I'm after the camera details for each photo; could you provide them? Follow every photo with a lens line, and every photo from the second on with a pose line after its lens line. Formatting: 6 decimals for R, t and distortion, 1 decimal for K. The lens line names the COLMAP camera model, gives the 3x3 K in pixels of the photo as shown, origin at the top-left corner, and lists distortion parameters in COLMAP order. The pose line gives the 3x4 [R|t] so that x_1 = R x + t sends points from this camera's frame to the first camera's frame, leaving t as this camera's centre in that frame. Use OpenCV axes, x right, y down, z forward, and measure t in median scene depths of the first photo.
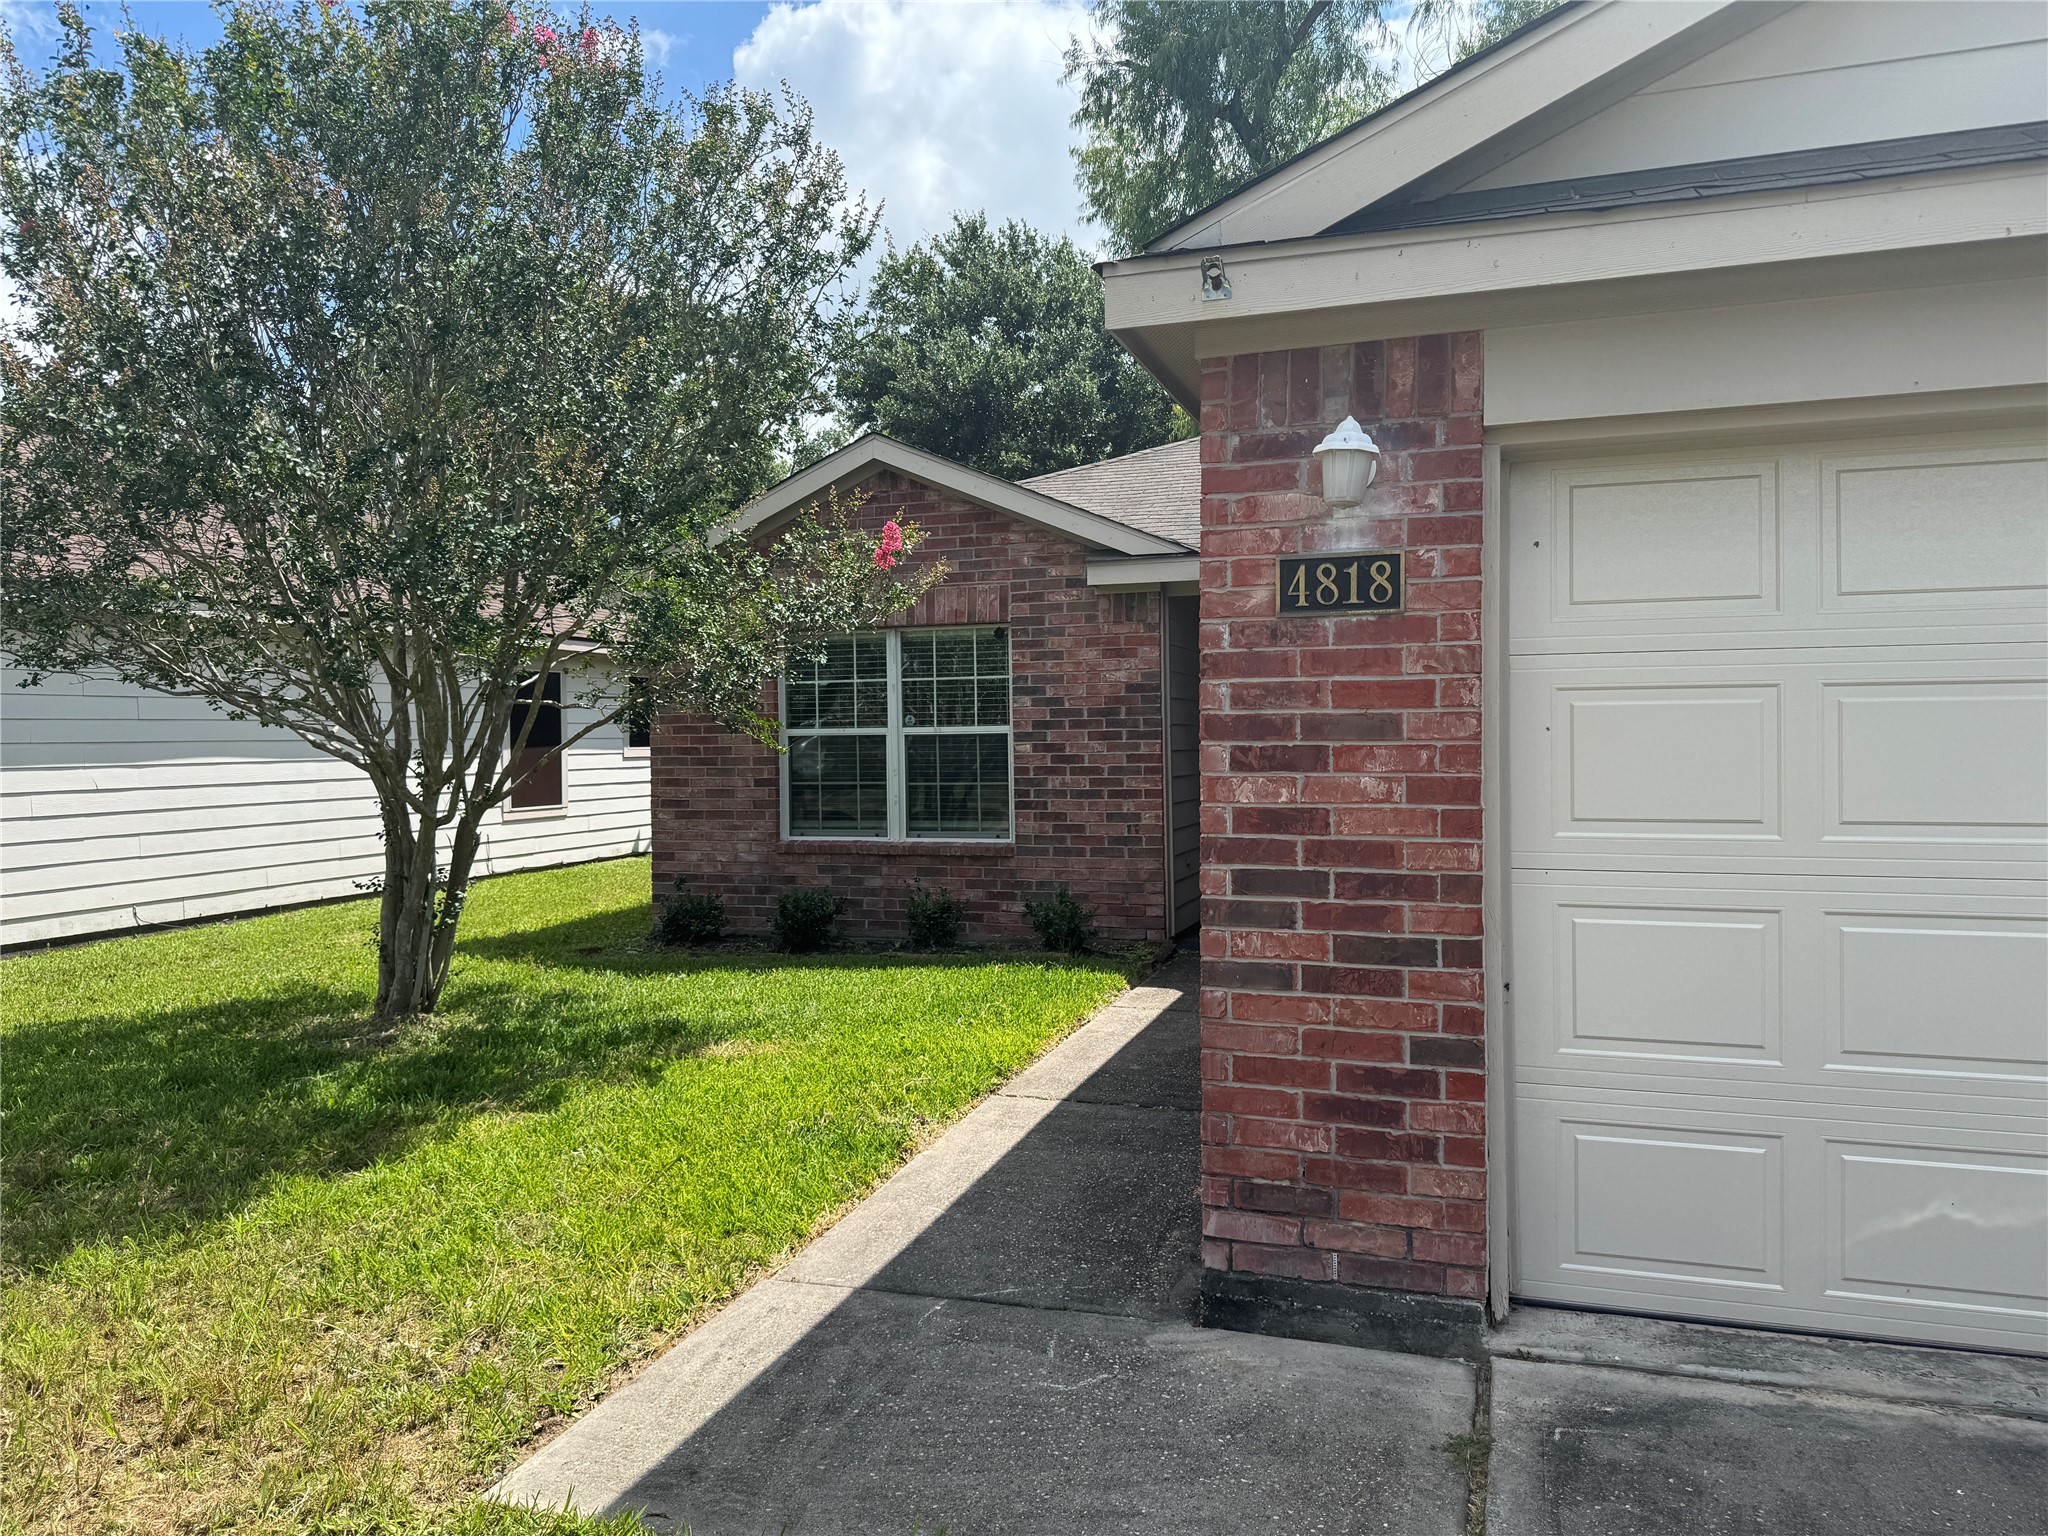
lens RADIAL K [[1427.8, 0, 1020.3], [0, 1427.8, 751.7], [0, 0, 1]] dist [0.114270, -0.009265]
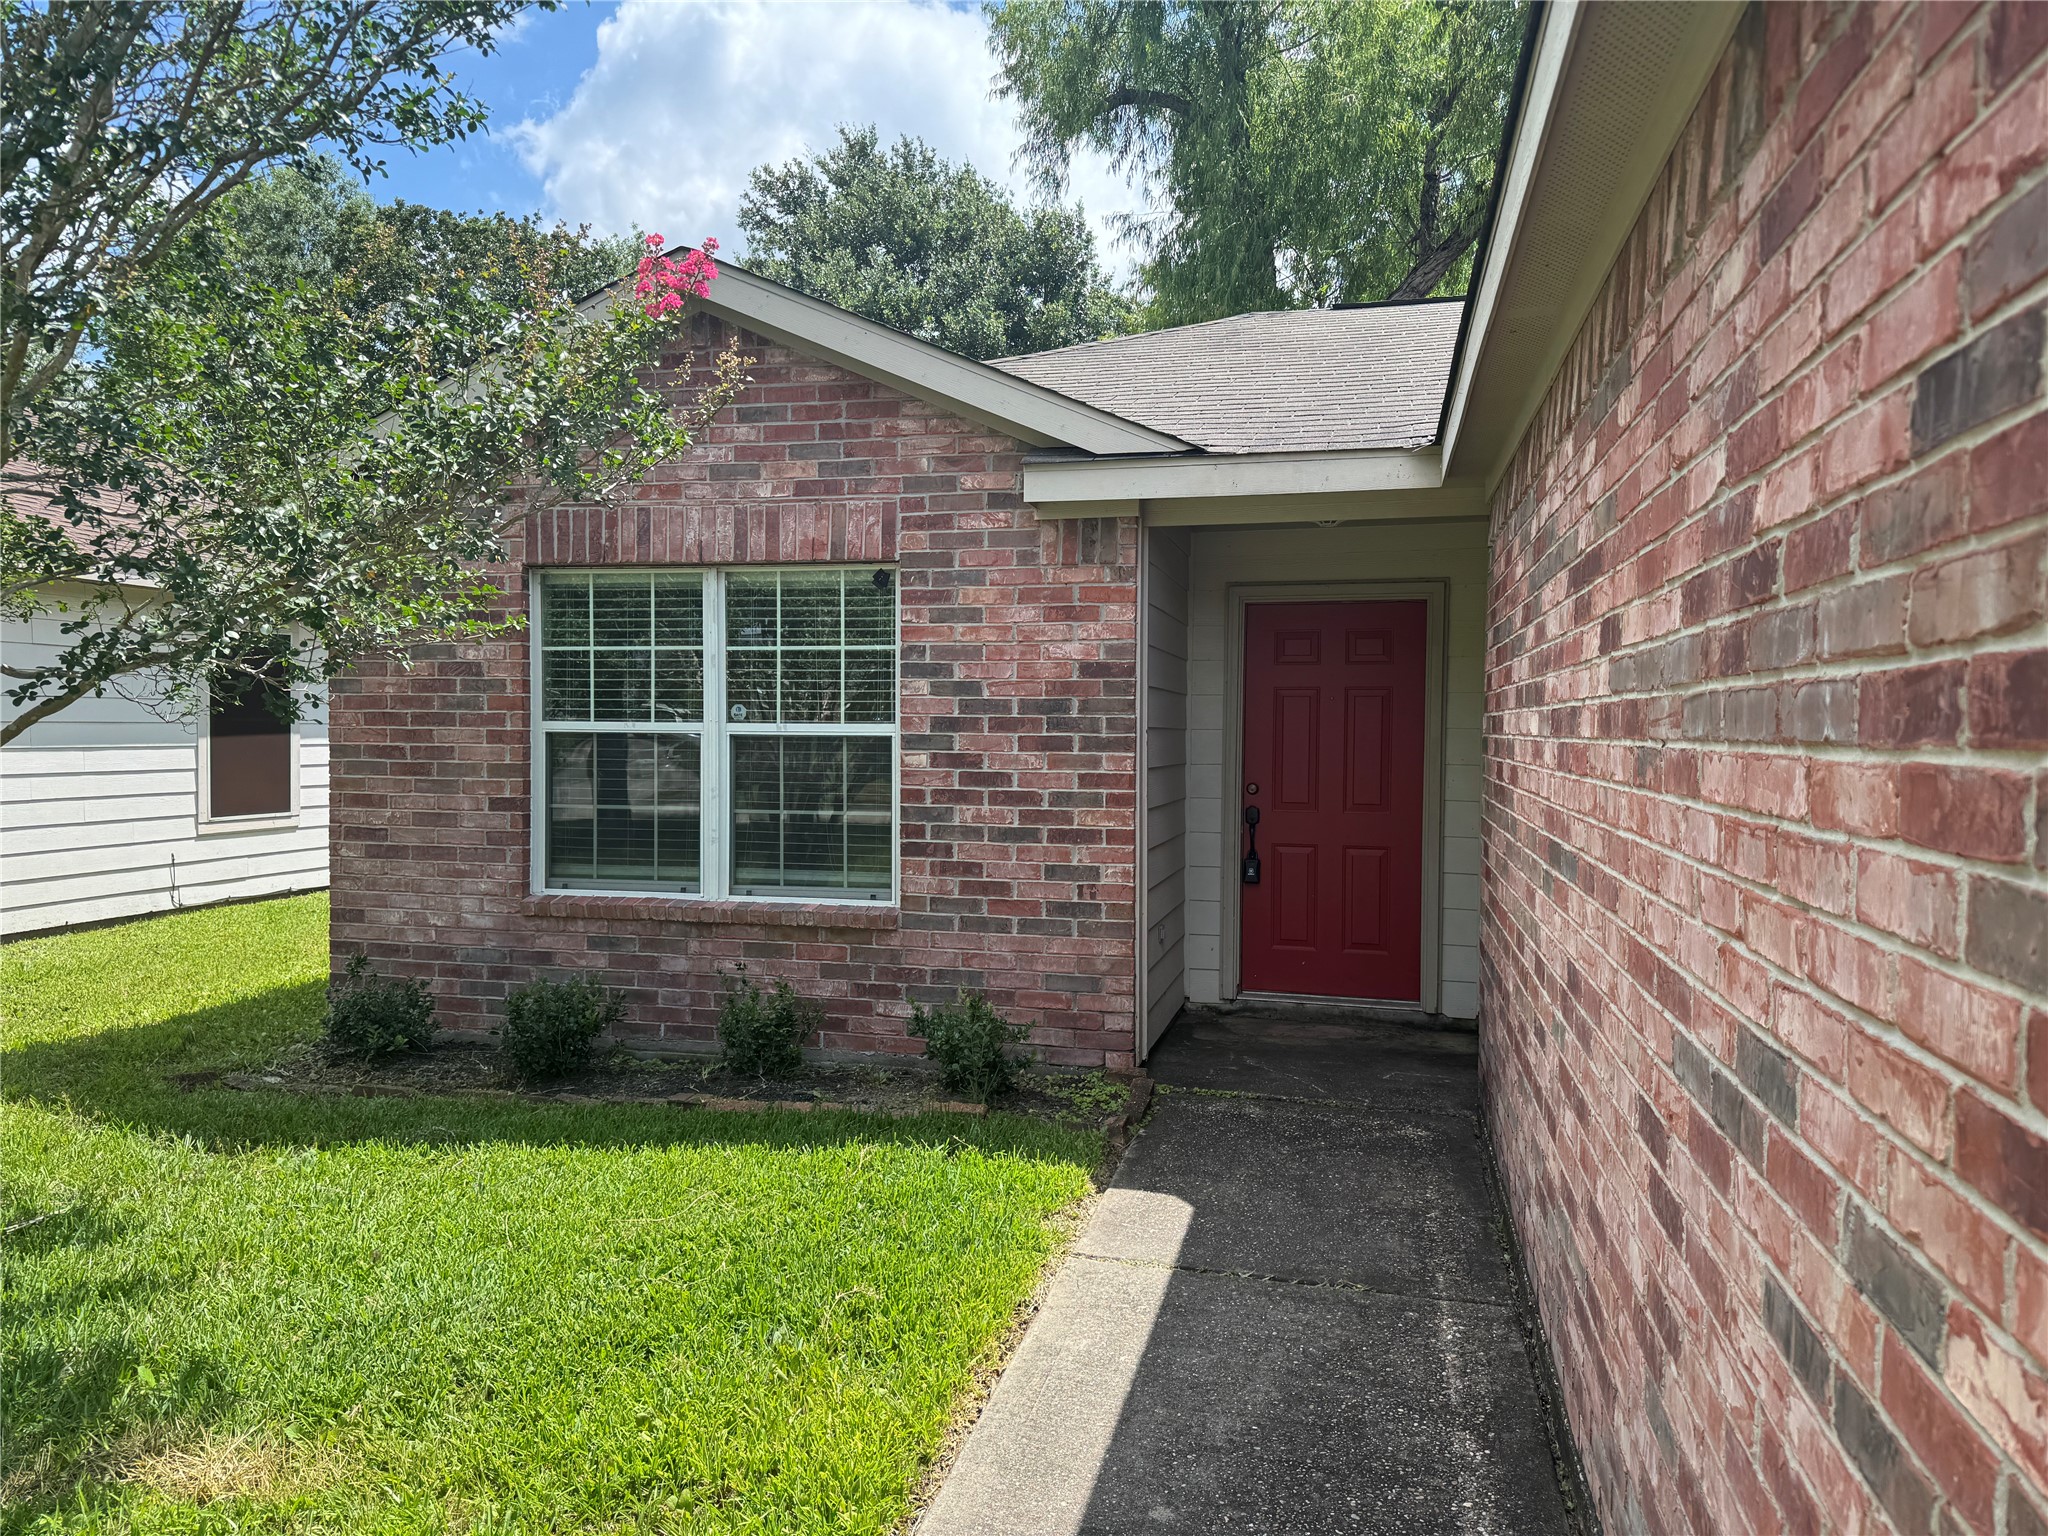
lens RADIAL K [[1427.8, 0, 1018.1], [0, 1427.8, 769.1], [0, 0, 1]] dist [0.114270, -0.009265]
pose [[0.996746, 0.018497, 0.078460, -0.002342], [-0.019927, 0.999649, 0.017483, -0.010656], [-0.078109, -0.018989, 0.996764, 0.366235]]
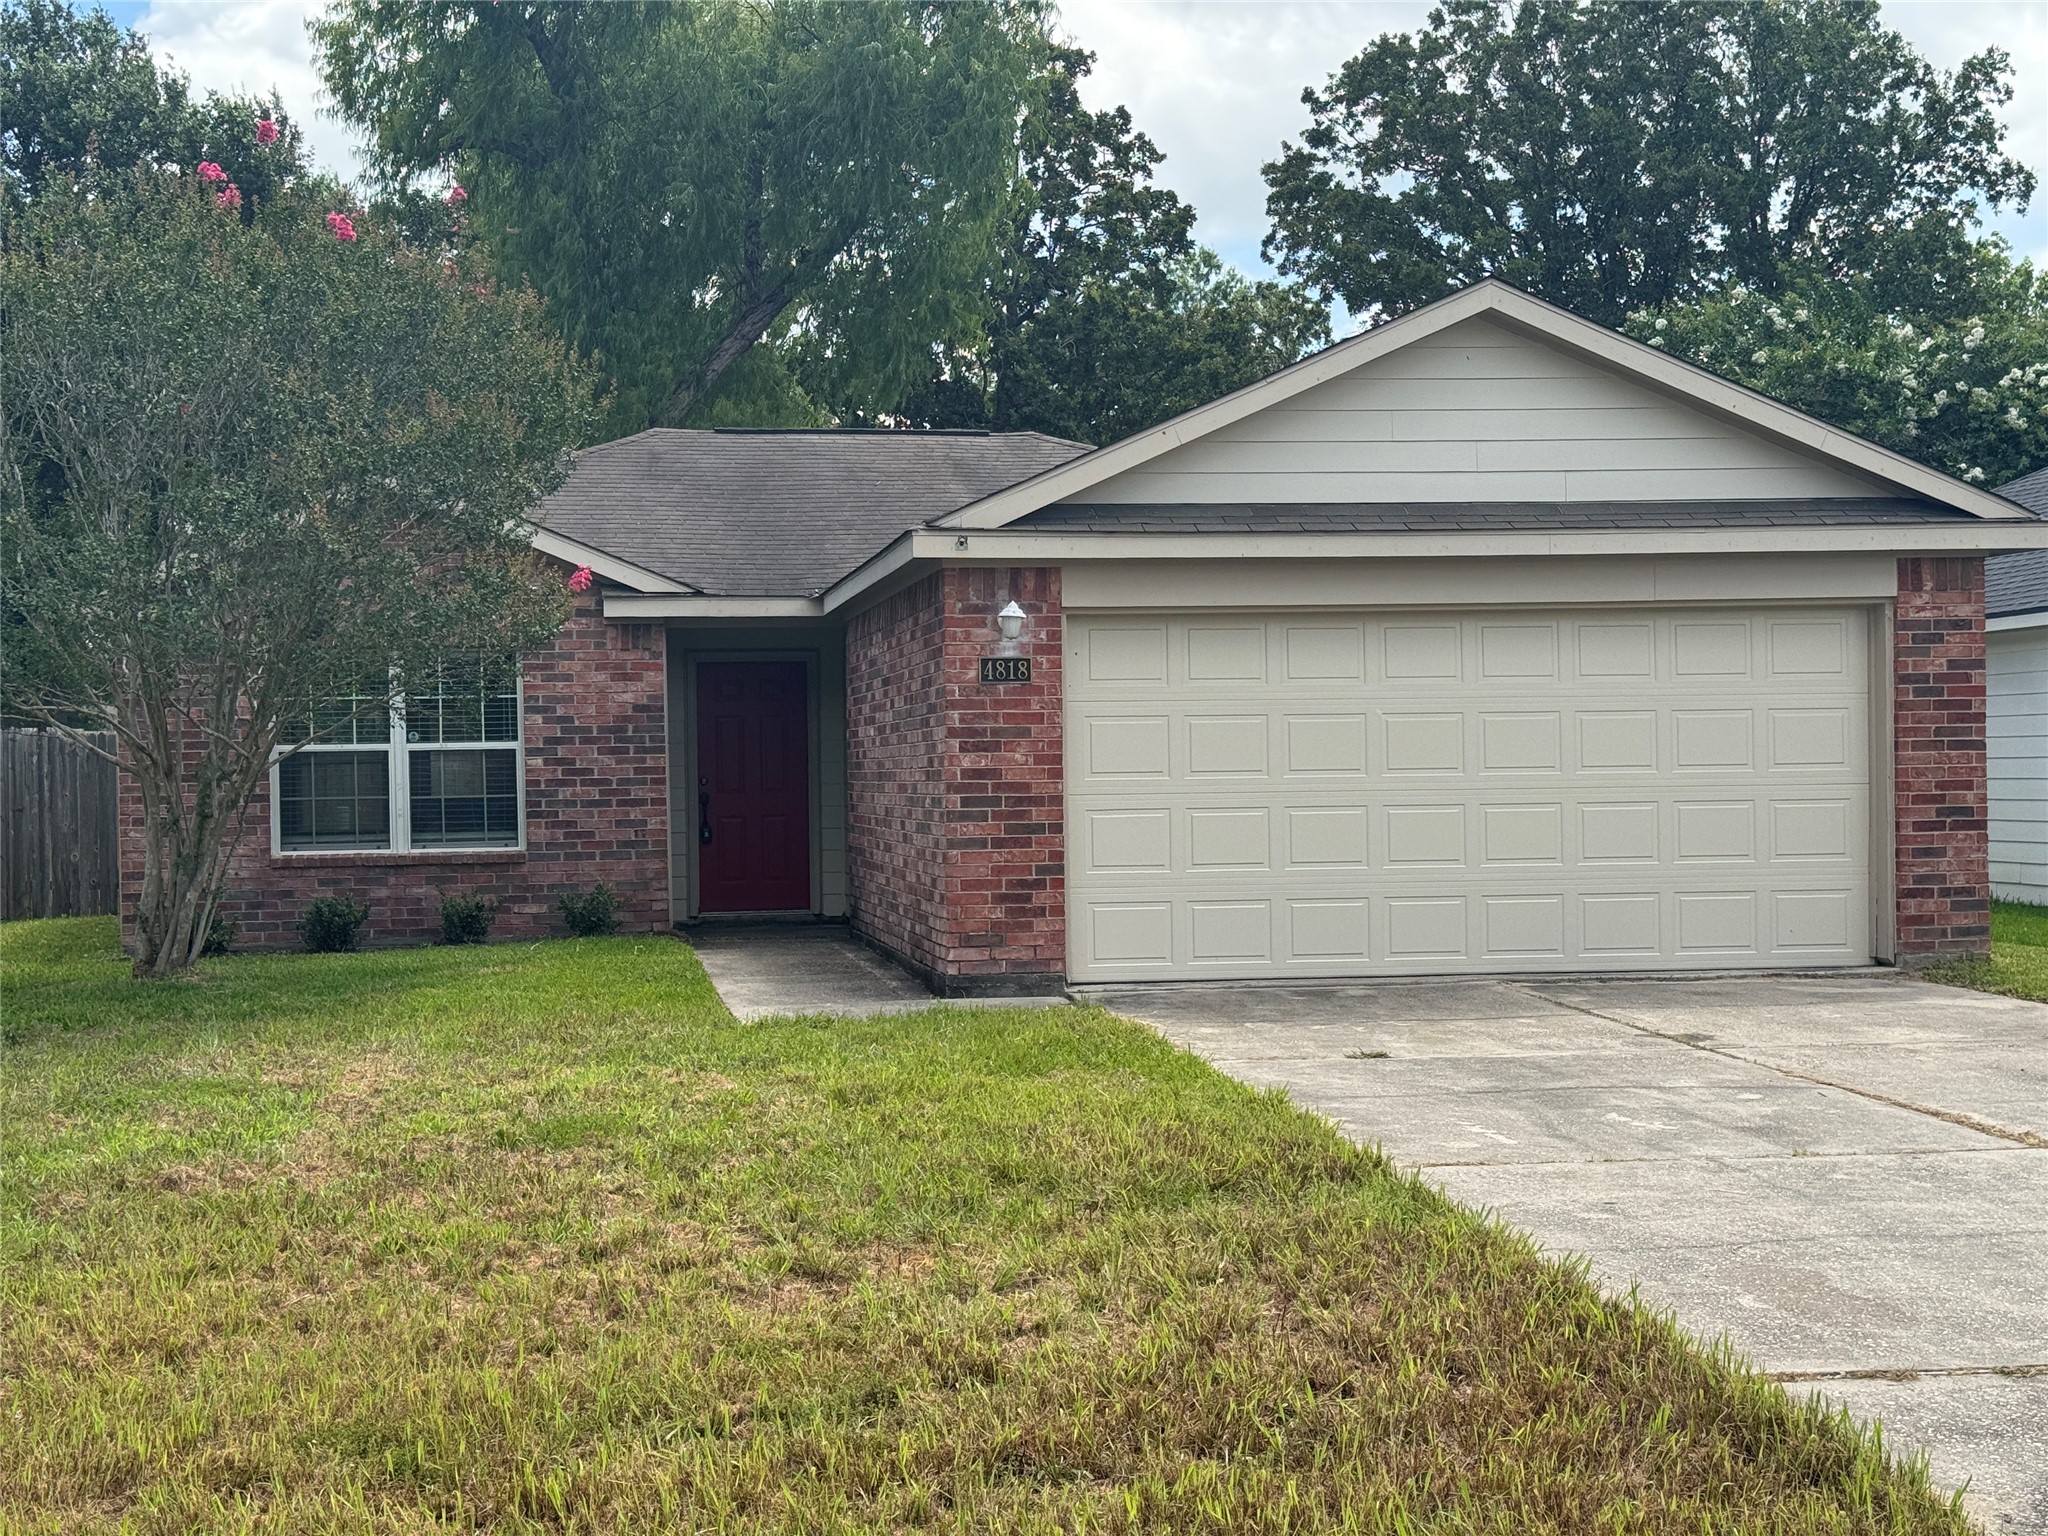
lens RADIAL K [[2885.1, 0, 957.8], [0, 2885.1, 718.3], [0, 0, 1]] dist [0.300755, 0.000000]
pose [[0.898395, 0.006820, 0.439135, -0.687930], [0.009228, 0.999365, -0.034402, 0.043520], [-0.439091, 0.034959, 0.897762, -1.141568]]
